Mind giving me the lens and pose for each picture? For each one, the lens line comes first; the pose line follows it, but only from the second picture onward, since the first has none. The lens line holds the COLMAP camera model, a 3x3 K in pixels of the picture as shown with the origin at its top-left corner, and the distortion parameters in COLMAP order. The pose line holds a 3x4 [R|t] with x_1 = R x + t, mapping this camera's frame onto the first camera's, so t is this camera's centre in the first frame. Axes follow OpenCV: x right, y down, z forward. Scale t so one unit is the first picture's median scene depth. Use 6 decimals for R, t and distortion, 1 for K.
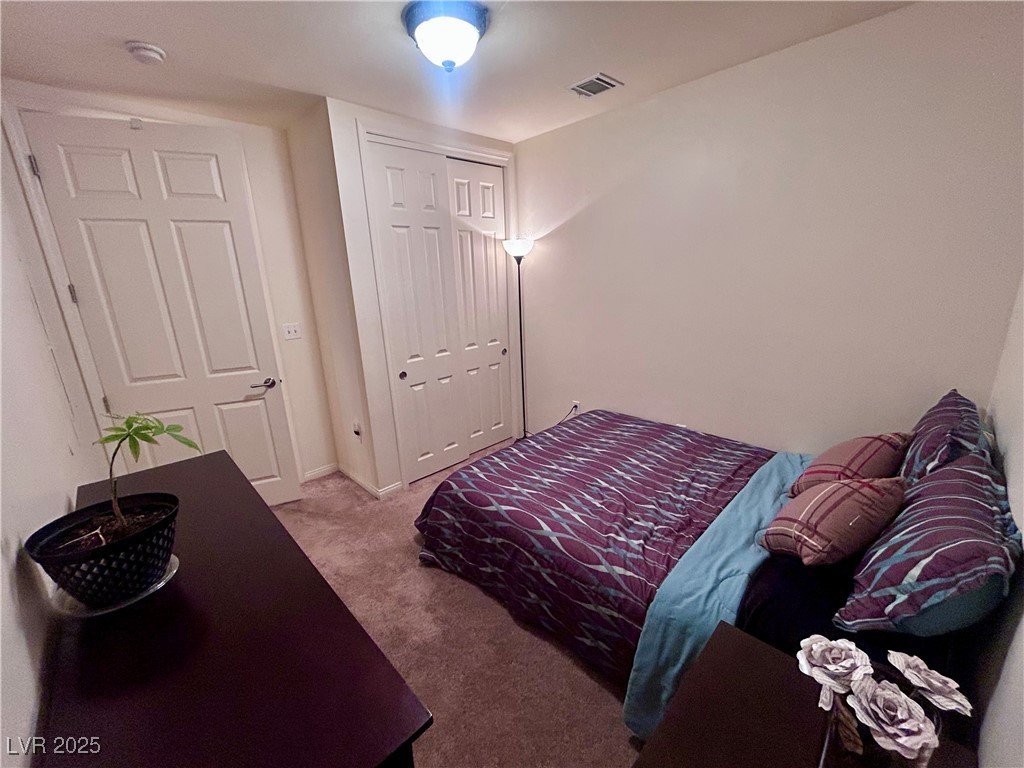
lens RADIAL K [[413.3, 0, 512.8], [0, 413.3, 384.1], [0, 0, 1]] dist [-0.003439, 0.001717]
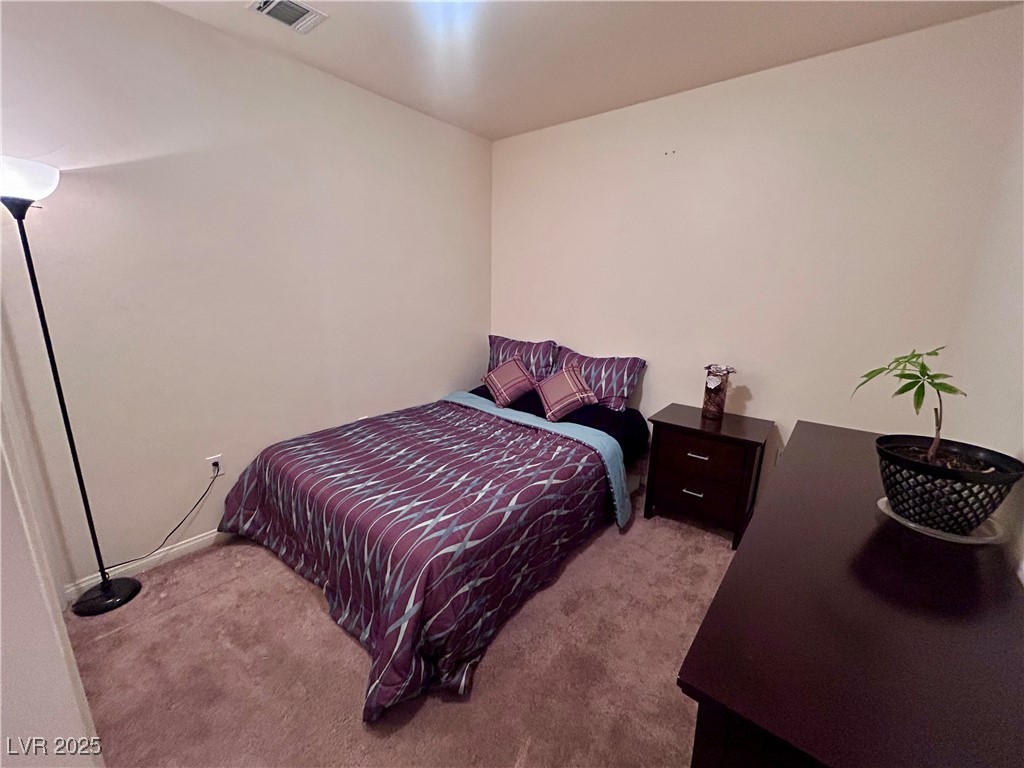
lens RADIAL K [[413.3, 0, 512.9], [0, 413.3, 386.7], [0, 0, 1]] dist [-0.003439, 0.001717]
pose [[-0.115452, -0.202871, 0.972376, -0.712621], [0.241021, 0.943946, 0.225556, -0.131425], [-0.963628, 0.260404, -0.060084, 0.800634]]
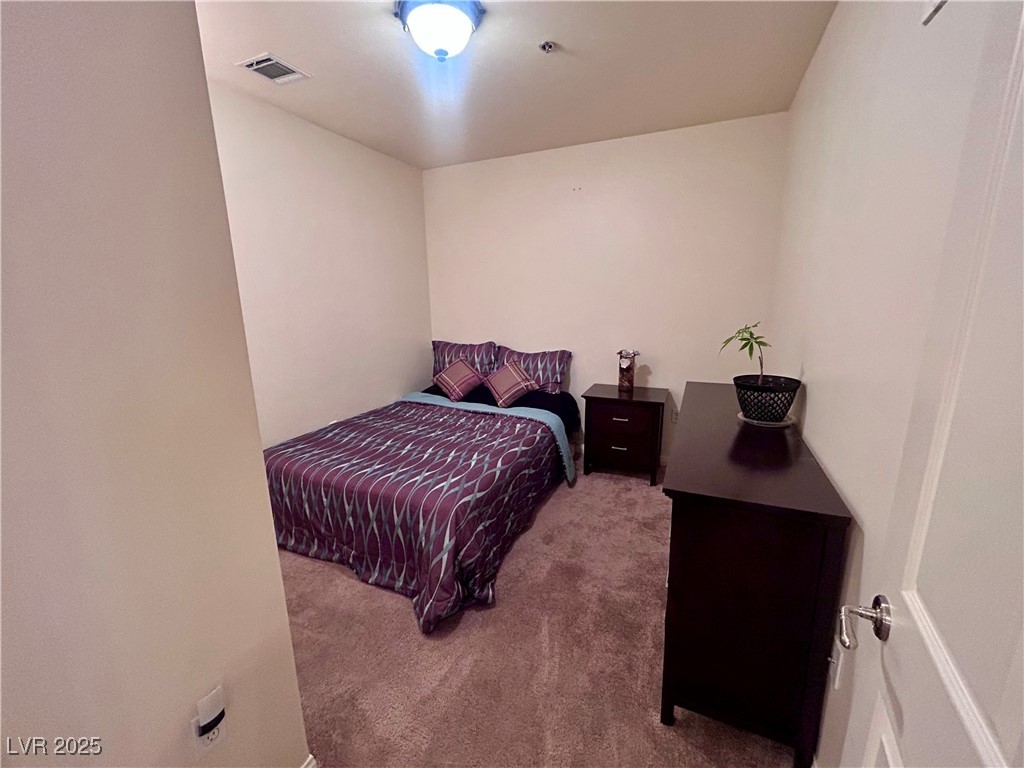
lens RADIAL K [[413.3, 0, 512.5], [0, 413.3, 386.2], [0, 0, 1]] dist [-0.003439, 0.001717]
pose [[-0.360759, -0.162898, 0.918323, -0.893438], [0.266812, 0.925452, 0.268979, -0.184288], [-0.893680, 0.342056, -0.290402, 1.003109]]
